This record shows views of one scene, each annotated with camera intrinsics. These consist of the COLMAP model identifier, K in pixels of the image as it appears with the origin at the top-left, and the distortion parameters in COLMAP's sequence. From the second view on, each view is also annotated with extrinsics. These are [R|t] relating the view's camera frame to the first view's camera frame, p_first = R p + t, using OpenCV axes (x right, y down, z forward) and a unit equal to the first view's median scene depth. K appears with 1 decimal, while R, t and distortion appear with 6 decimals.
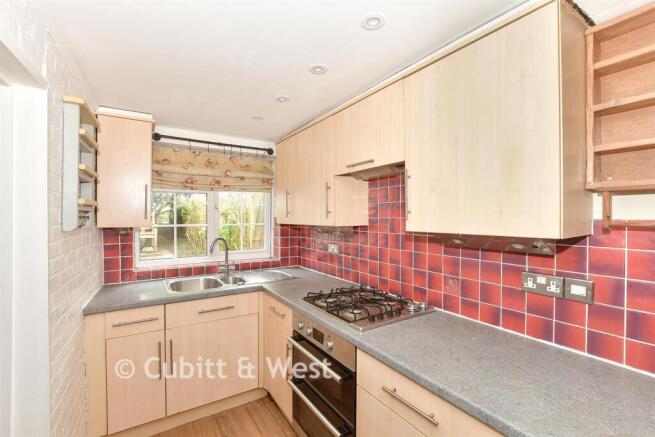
lens RADIAL K [[299.9, 0, 321.6], [0, 299.9, 219.6], [0, 0, 1]] dist [-0.003624, -0.000421]
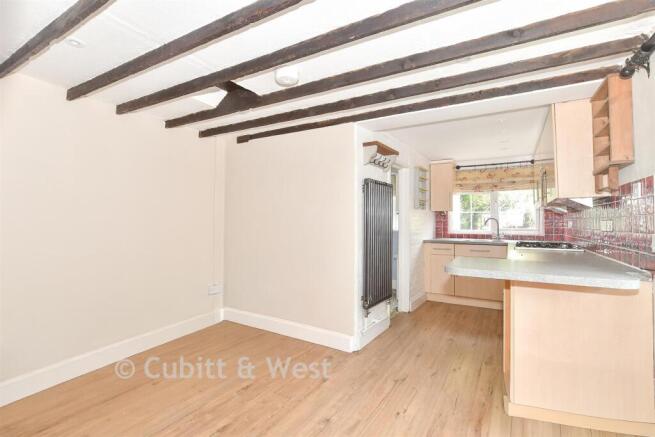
lens RADIAL K [[299.9, 0, 322.2], [0, 299.9, 219.2], [0, 0, 1]] dist [-0.003624, -0.000421]
pose [[0.467428, -0.006017, -0.884011, 0.734318], [-0.014893, 0.999781, -0.014680, 0.105610], [0.883906, 0.020028, 0.467236, -0.684420]]
